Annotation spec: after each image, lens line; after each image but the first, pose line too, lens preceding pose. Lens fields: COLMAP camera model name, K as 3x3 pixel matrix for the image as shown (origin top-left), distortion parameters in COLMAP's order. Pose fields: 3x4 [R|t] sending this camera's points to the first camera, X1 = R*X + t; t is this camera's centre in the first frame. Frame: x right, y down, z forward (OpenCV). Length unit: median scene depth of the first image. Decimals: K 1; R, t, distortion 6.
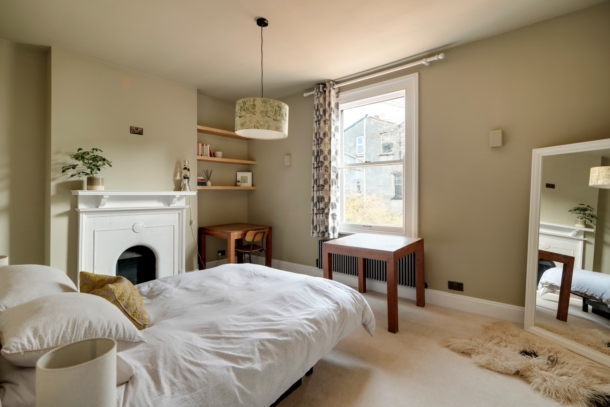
lens RADIAL K [[332.0, 0, 304.7], [0, 332.0, 189.8], [0, 0, 1]] dist [-0.001723, 0.000367]
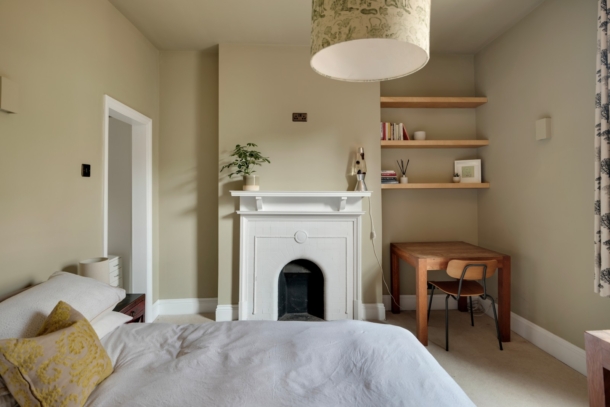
lens RADIAL K [[332.0, 0, 304.7], [0, 332.0, 189.8], [0, 0, 1]] dist [-0.001723, 0.000367]
pose [[0.645770, -0.012170, -0.763435, 0.109128], [0.008789, 0.999925, -0.008506, 0.006061], [0.763481, -0.001217, 0.645829, 0.441961]]
